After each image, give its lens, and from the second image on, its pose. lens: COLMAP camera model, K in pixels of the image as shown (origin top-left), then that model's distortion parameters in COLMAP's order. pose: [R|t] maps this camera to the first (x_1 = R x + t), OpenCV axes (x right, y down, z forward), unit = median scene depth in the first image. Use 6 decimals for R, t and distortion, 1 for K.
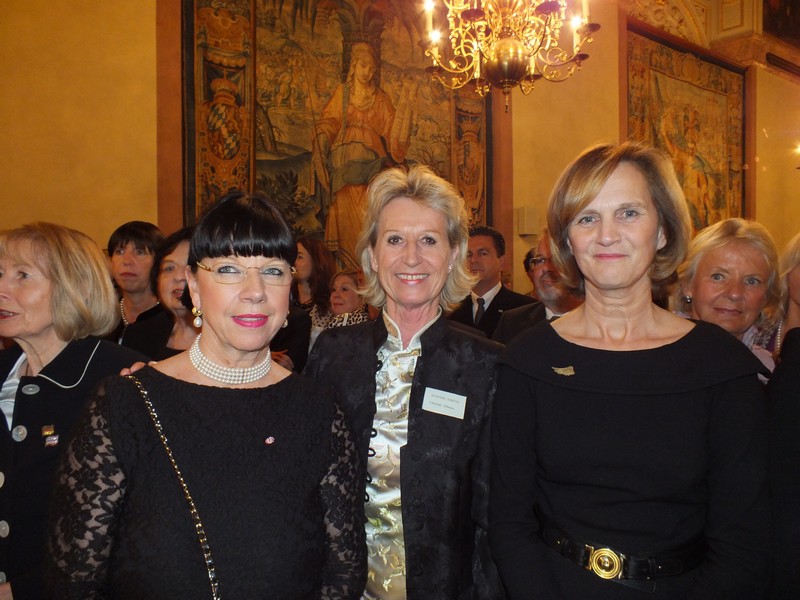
lens RADIAL K [[520.9, 0, 391.2], [0, 520.9, 307.2], [0, 0, 1]] dist [-0.081915, 0.042857]
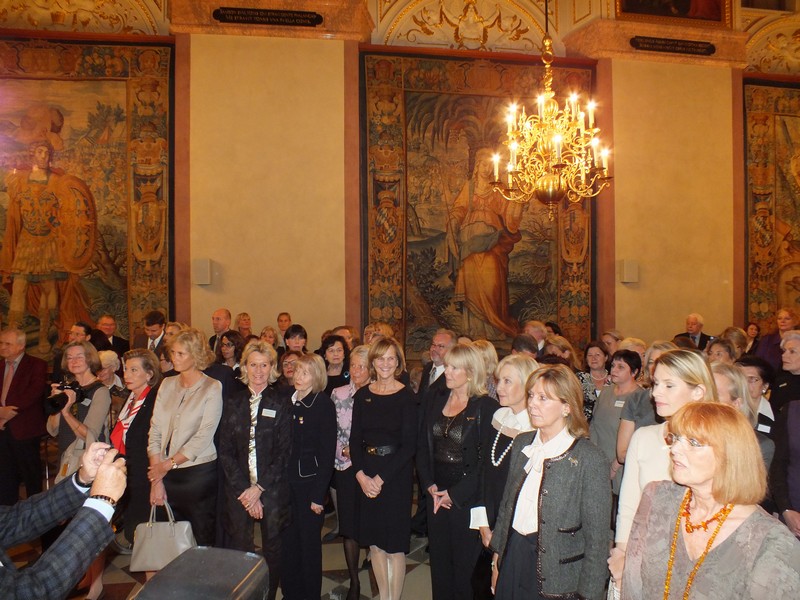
lens RADIAL K [[520.9, 0, 391.2], [0, 520.9, 307.2], [0, 0, 1]] dist [-0.081915, 0.042857]
pose [[0.926307, 0.004776, -0.376738, 0.247114], [-0.011986, 0.999787, -0.016798, -0.066414], [0.376578, 0.020075, 0.926167, -0.384642]]
